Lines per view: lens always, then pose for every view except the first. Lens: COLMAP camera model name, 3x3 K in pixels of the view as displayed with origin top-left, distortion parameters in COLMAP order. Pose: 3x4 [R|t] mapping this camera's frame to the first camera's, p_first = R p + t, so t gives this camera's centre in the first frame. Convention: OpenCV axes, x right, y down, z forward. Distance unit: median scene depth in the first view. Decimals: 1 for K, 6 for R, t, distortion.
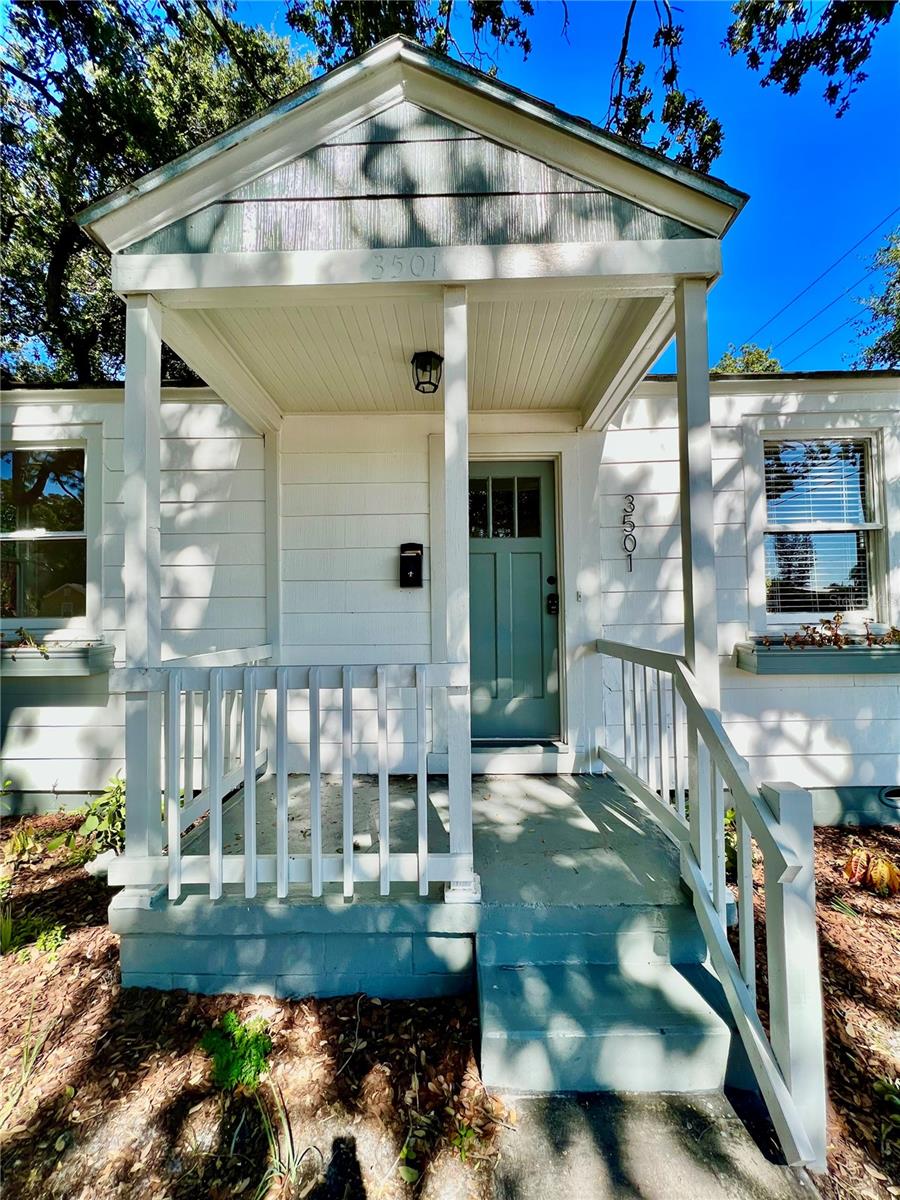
lens RADIAL K [[481.7, 0, 453.0], [0, 481.7, 602.3], [0, 0, 1]] dist [-0.000638, 0.000024]
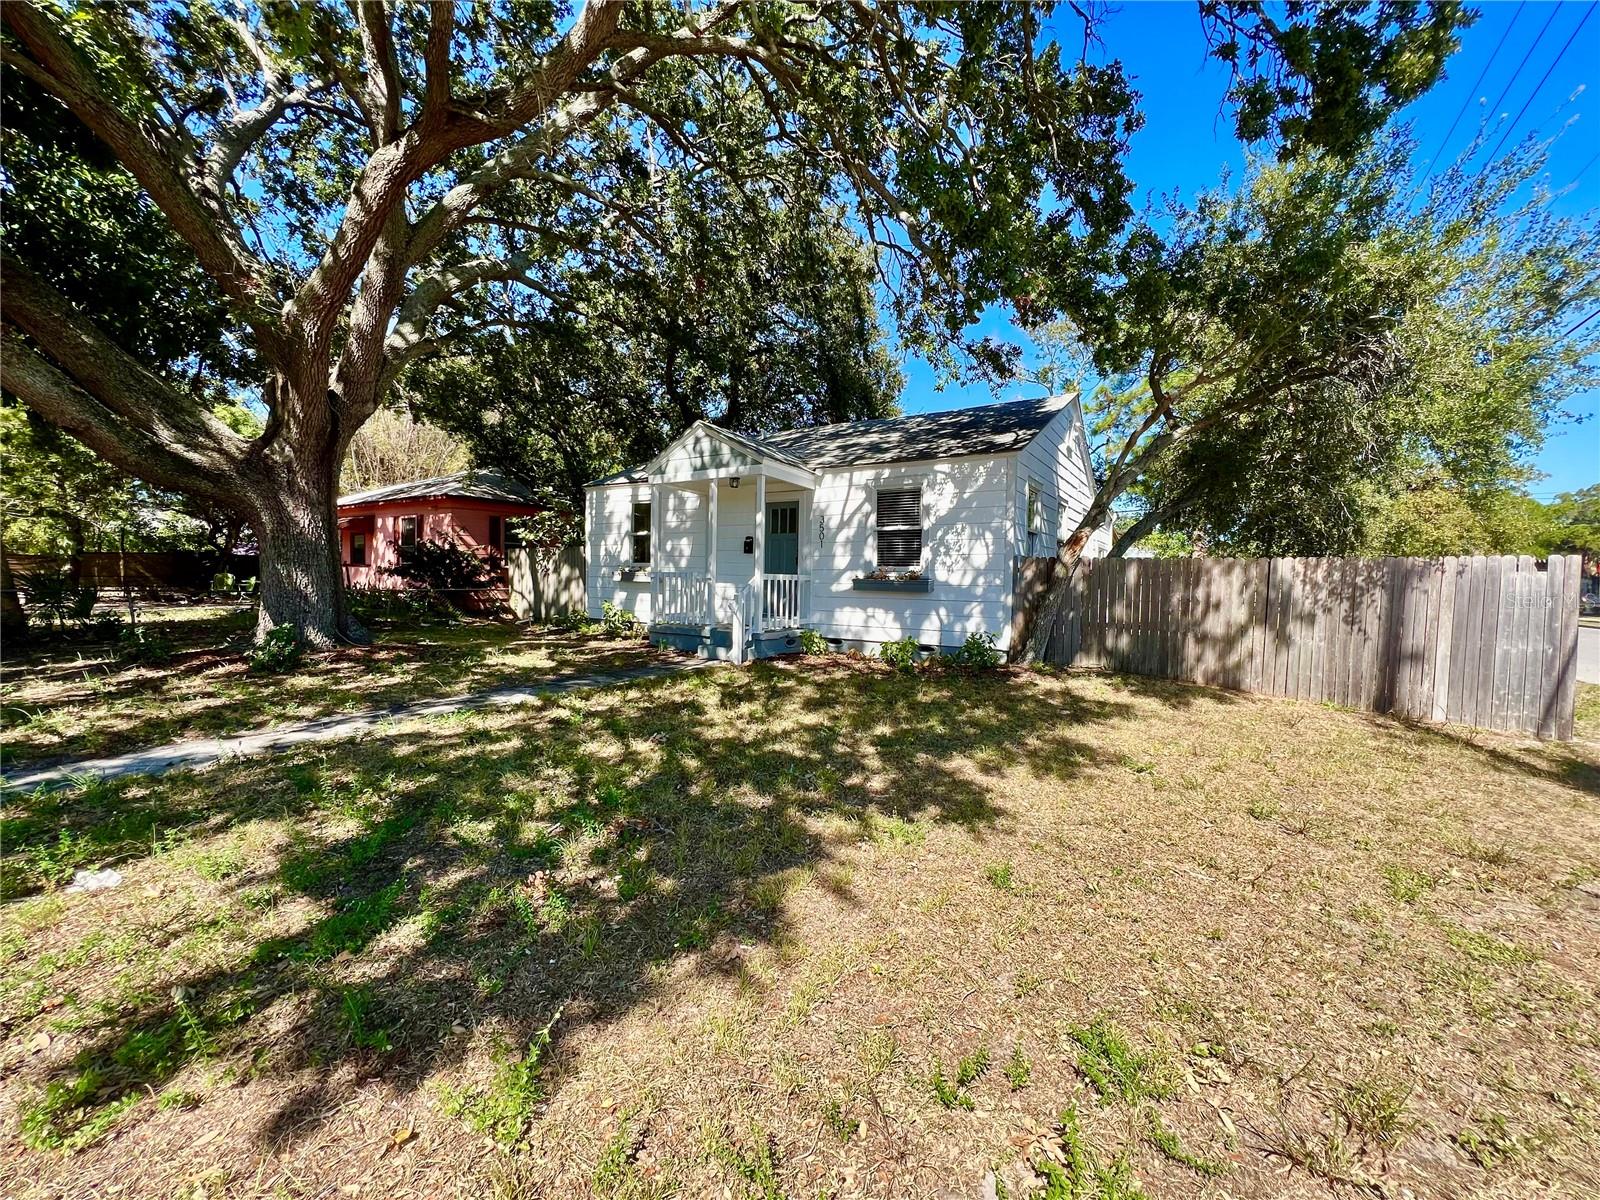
lens RADIAL K [[642.3, 0, 795.3], [0, 642.3, 600.2], [0, 0, 1]] dist [-0.000638, 0.000024]
pose [[0.845503, 0.050563, -0.531571, 3.410862], [-0.019017, 0.997726, 0.064657, -0.011777], [0.533632, -0.044559, 0.844542, -3.094525]]
